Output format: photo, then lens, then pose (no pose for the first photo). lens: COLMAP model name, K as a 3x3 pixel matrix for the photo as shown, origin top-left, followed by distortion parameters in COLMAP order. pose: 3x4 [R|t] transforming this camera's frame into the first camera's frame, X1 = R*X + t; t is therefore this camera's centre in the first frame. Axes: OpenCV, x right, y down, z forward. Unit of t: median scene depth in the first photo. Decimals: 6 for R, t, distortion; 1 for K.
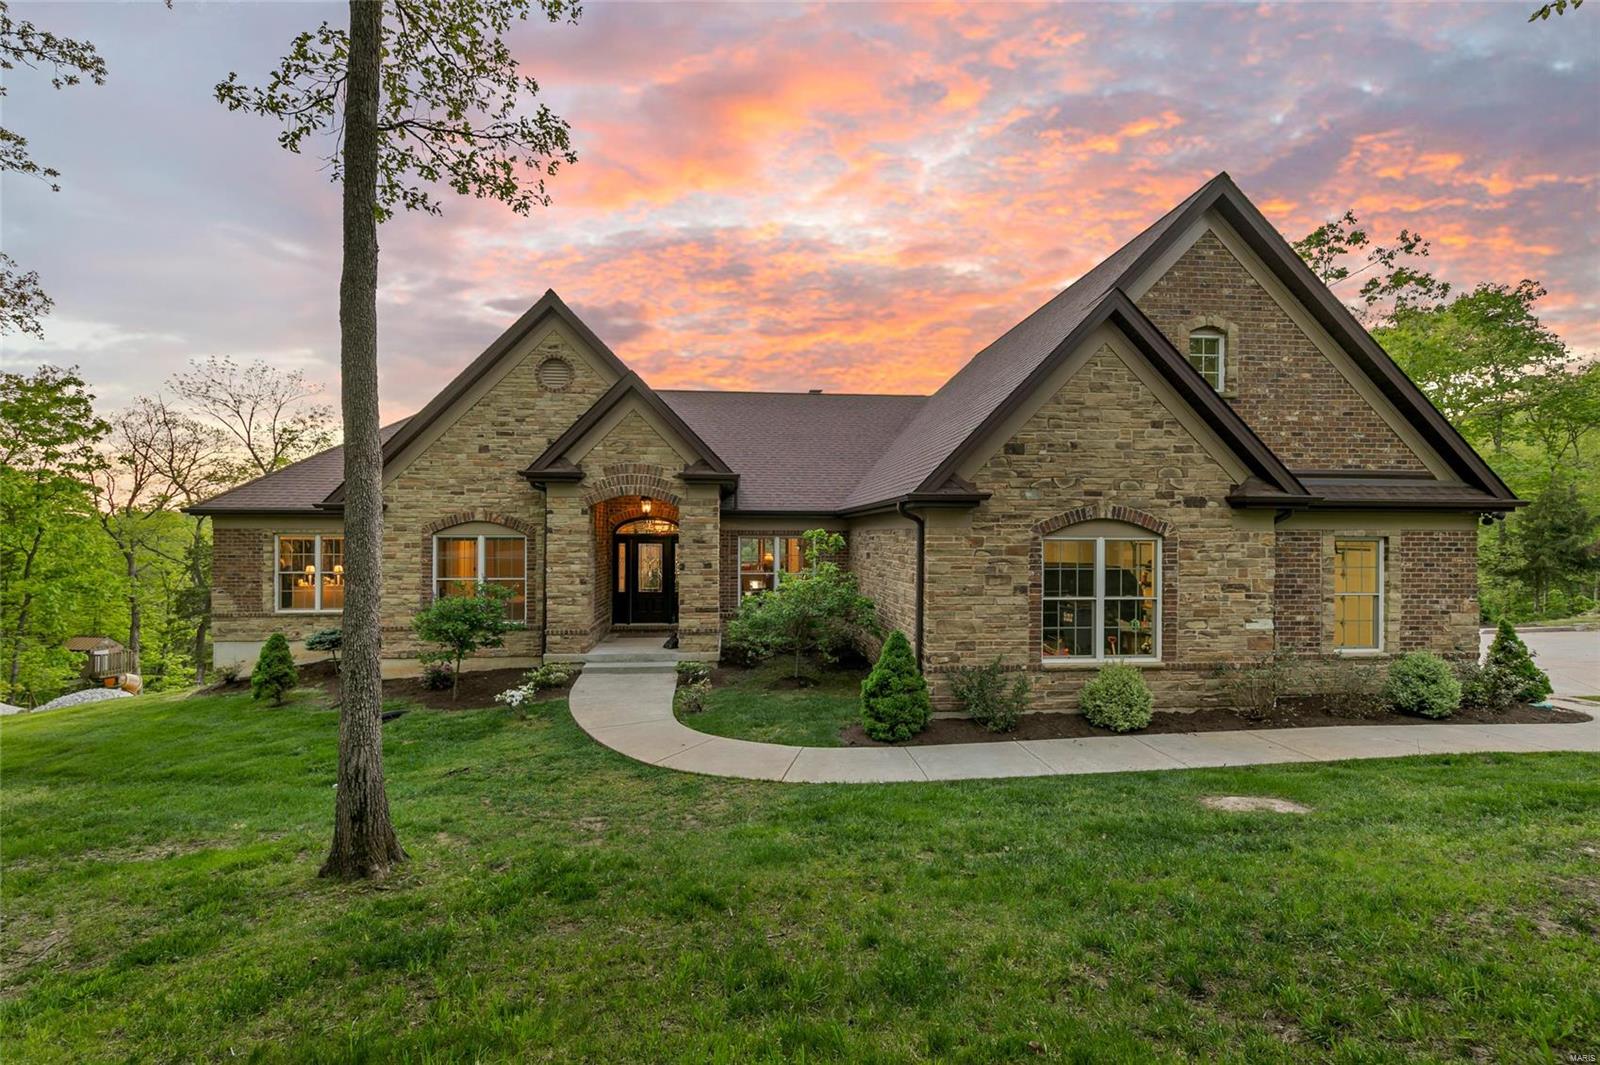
lens RADIAL K [[706.6, 0, 796.6], [0, 706.6, 536.3], [0, 0, 1]] dist [0.009168, -0.001231]
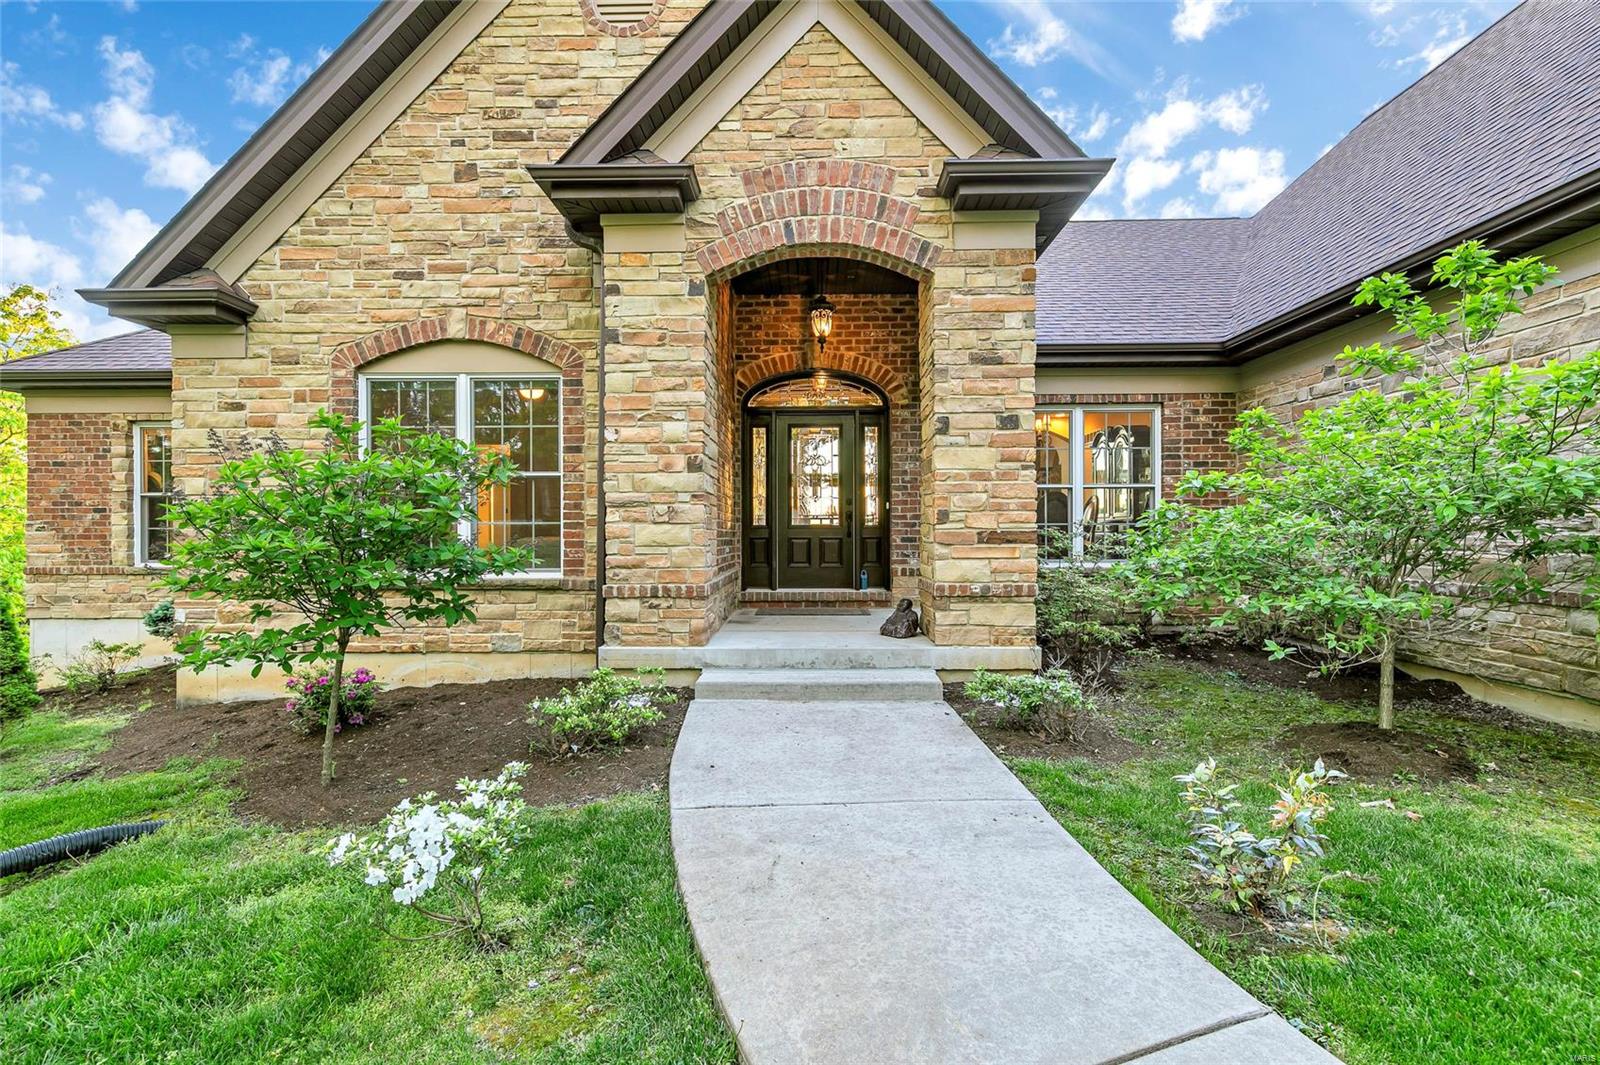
lens RADIAL K [[706.6, 0, 796.6], [0, 706.6, 536.3], [0, 0, 1]] dist [0.009168, -0.001231]
pose [[0.994129, -0.006393, -0.108015, -0.198991], [0.006398, 0.999979, -0.000306, 0.102934], [0.108015, -0.000387, 0.994149, 0.602288]]
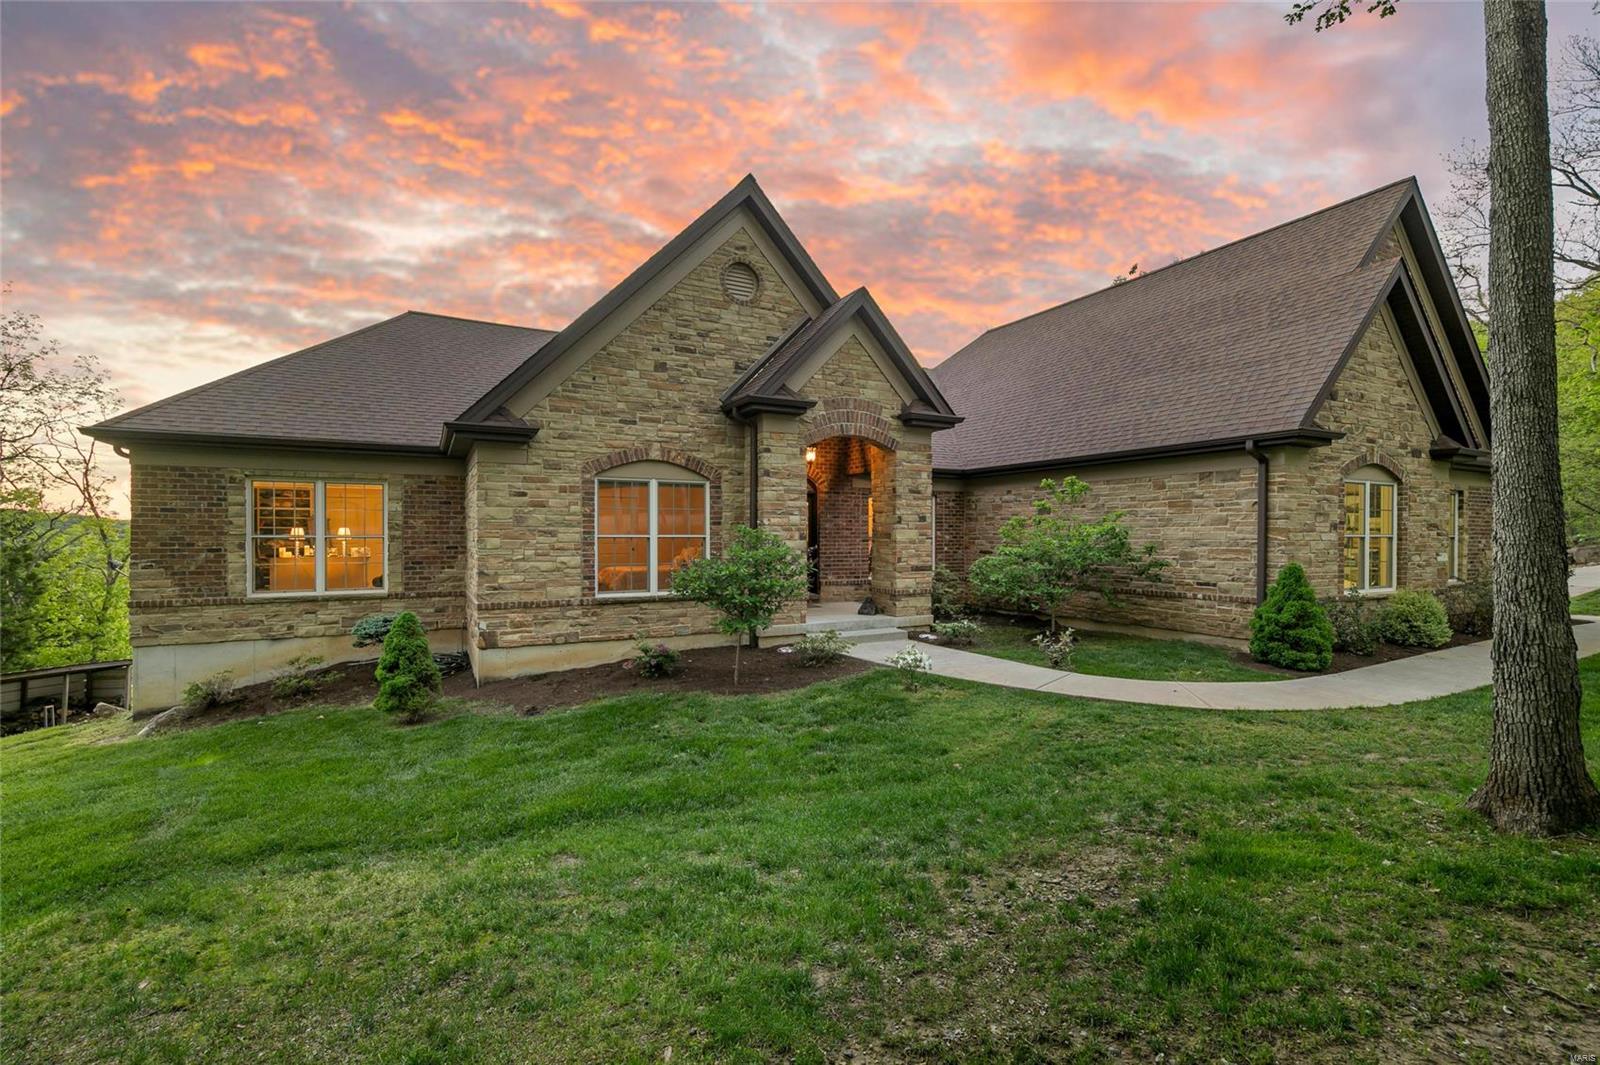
lens RADIAL K [[706.6, 0, 796.6], [0, 706.6, 536.3], [0, 0, 1]] dist [0.009168, -0.001231]
pose [[0.920127, -0.003647, 0.391602, -0.620485], [0.003893, 0.999992, 0.000165, 0.062823], [-0.391600, 0.001373, 0.920135, 0.239101]]
